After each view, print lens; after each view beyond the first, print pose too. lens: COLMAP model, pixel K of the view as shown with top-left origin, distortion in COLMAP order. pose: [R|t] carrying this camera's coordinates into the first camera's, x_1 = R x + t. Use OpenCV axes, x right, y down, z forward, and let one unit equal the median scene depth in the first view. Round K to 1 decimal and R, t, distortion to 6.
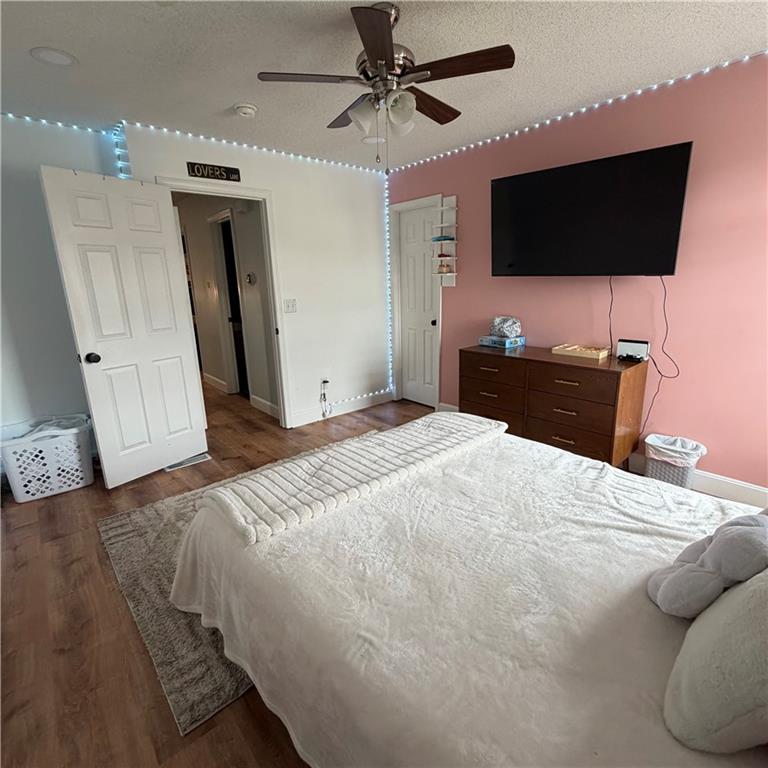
lens RADIAL K [[409.0, 0, 383.2], [0, 409.0, 380.9], [0, 0, 1]] dist [-0.003274, -0.000637]
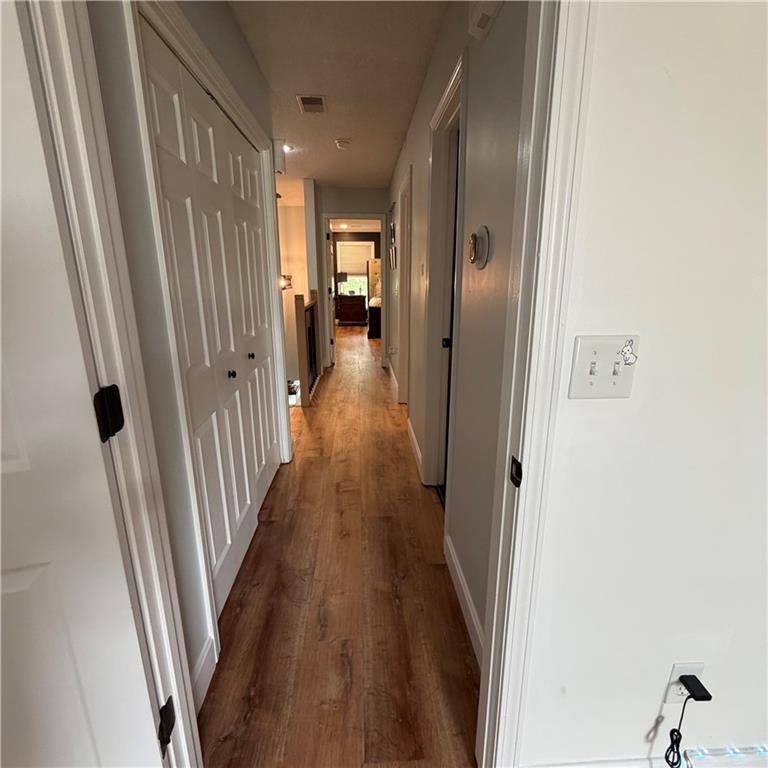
lens RADIAL K [[409.0, 0, 383.2], [0, 409.0, 380.9], [0, 0, 1]] dist [-0.003274, -0.000637]
pose [[0.784218, 0.178124, -0.594369, -0.190870], [-0.162043, 0.983460, 0.080926, -0.176530], [0.598953, 0.032850, 0.800110, 0.770568]]
